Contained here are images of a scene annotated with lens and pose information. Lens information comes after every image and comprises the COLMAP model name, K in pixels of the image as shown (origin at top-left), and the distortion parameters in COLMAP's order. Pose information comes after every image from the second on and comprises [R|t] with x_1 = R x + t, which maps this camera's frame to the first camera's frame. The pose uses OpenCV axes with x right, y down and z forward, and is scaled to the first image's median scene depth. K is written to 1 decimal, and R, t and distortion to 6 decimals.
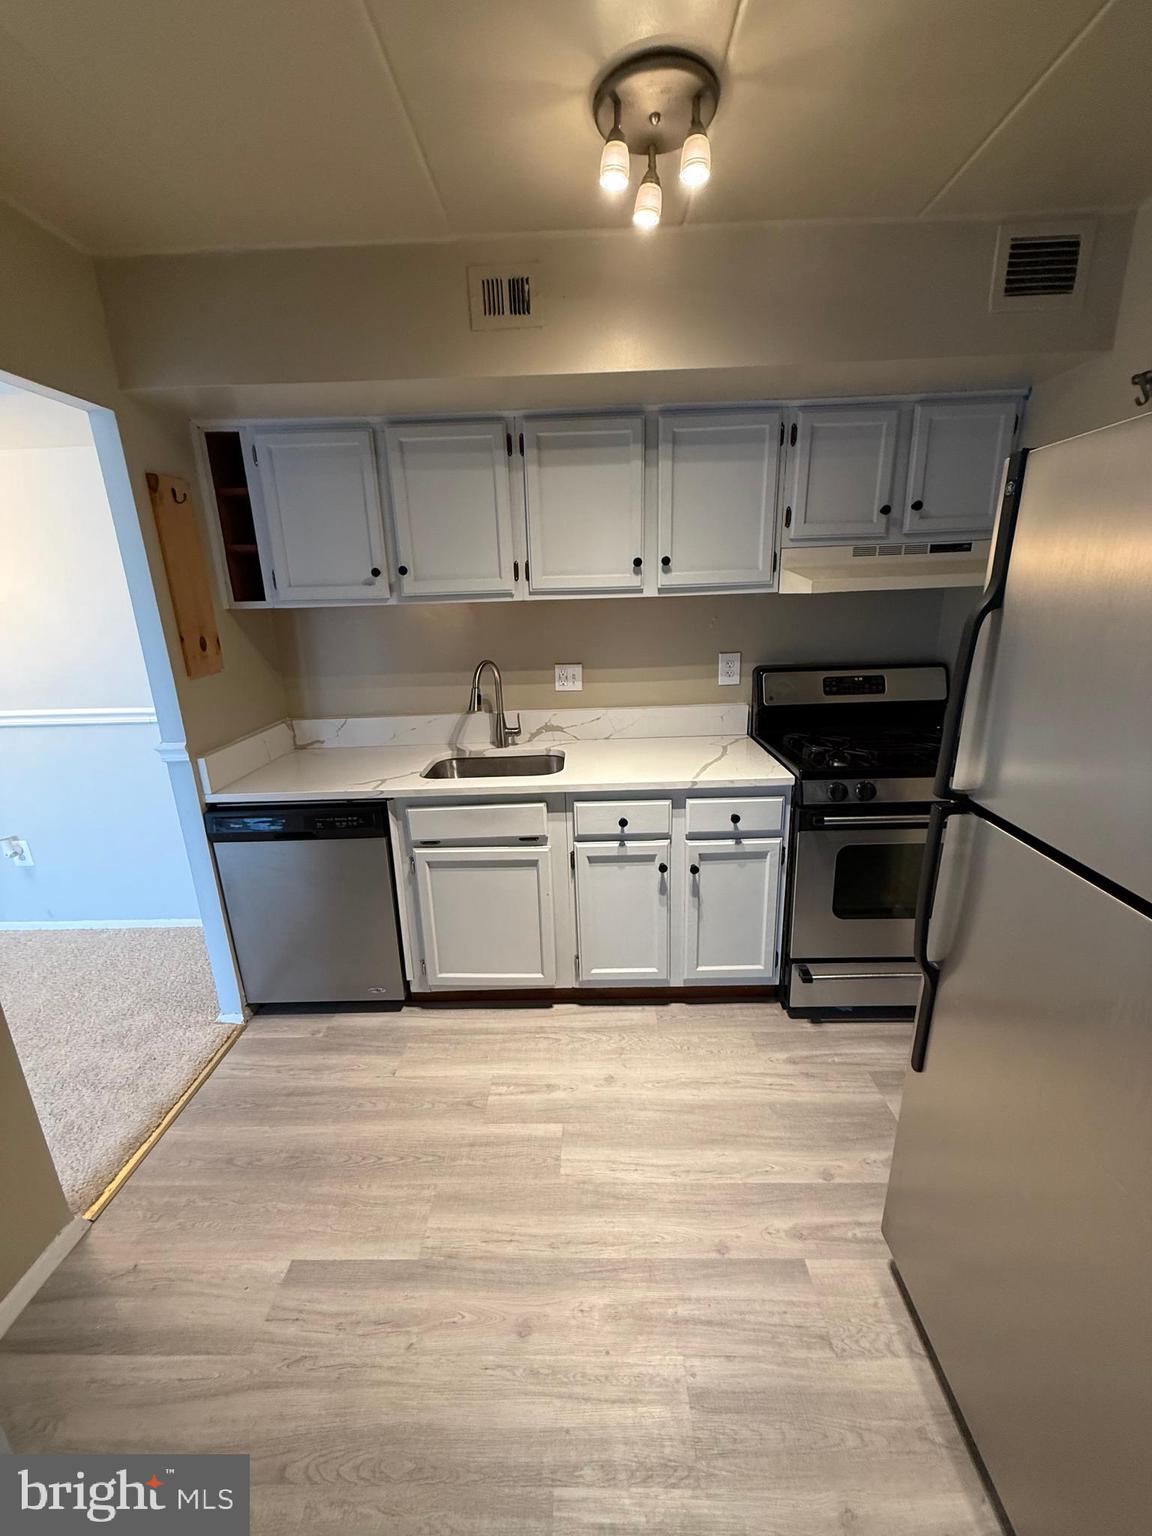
lens RADIAL K [[610.5, 0, 576.4], [0, 610.5, 764.7], [0, 0, 1]] dist [-0.000823, 0.000116]
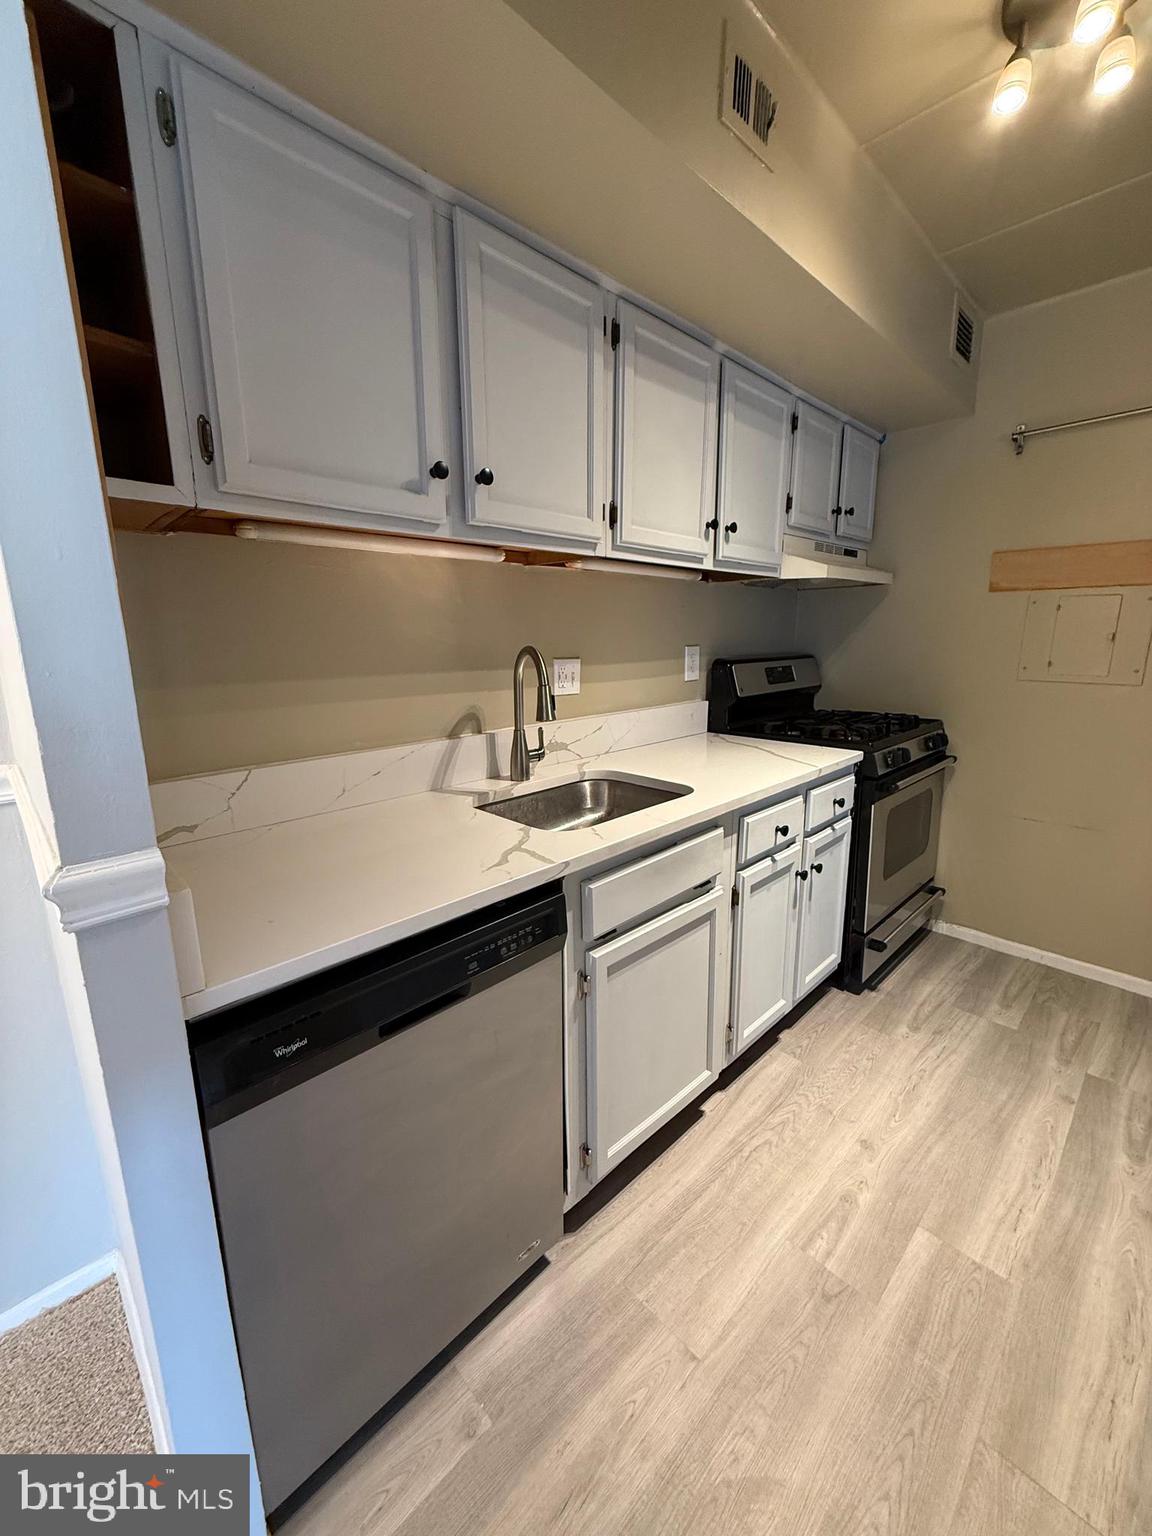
lens RADIAL K [[610.5, 0, 575.0], [0, 610.5, 764.0], [0, 0, 1]] dist [-0.000823, 0.000116]
pose [[0.703572, -0.122881, 0.699919, -0.675662], [0.181186, 0.983403, -0.009481, -0.035972], [-0.687138, 0.133486, 0.714159, 0.589316]]
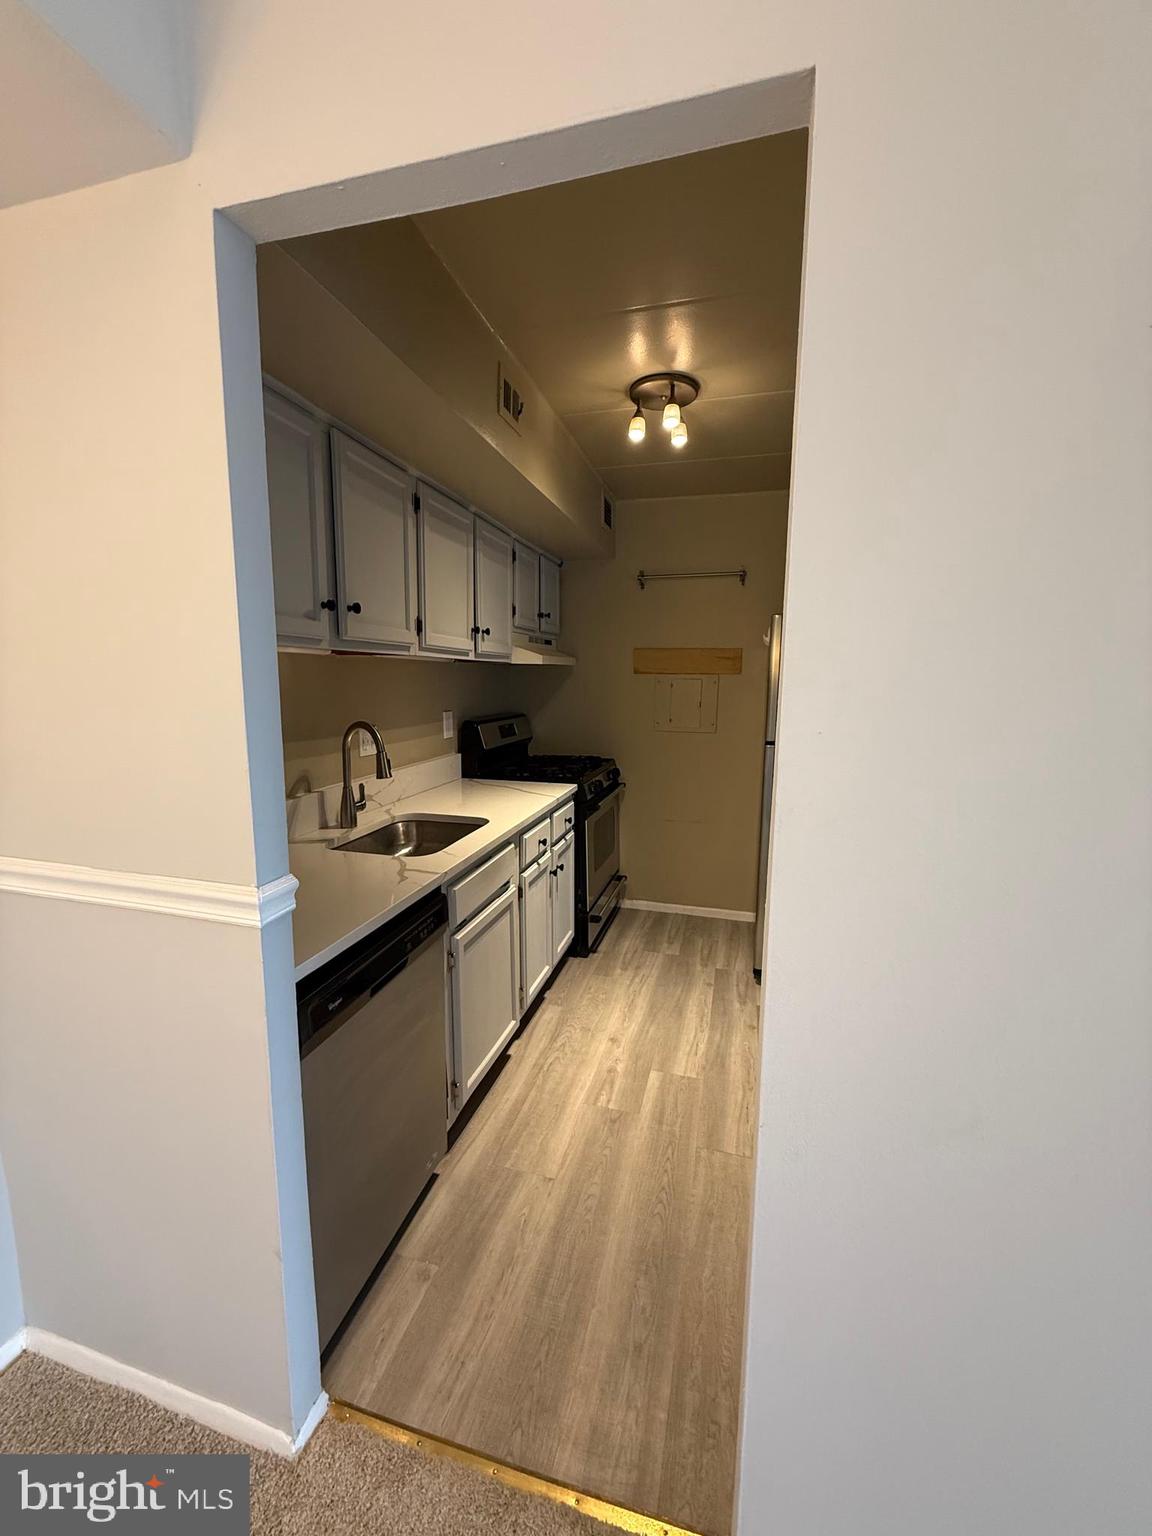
lens RADIAL K [[610.5, 0, 576.0], [0, 610.5, 763.8], [0, 0, 1]] dist [-0.000823, 0.000116]
pose [[0.246423, -0.102015, 0.963778, -1.030659], [0.250038, 0.967471, 0.038475, -0.083004], [-0.936353, 0.231500, 0.263914, 0.585027]]
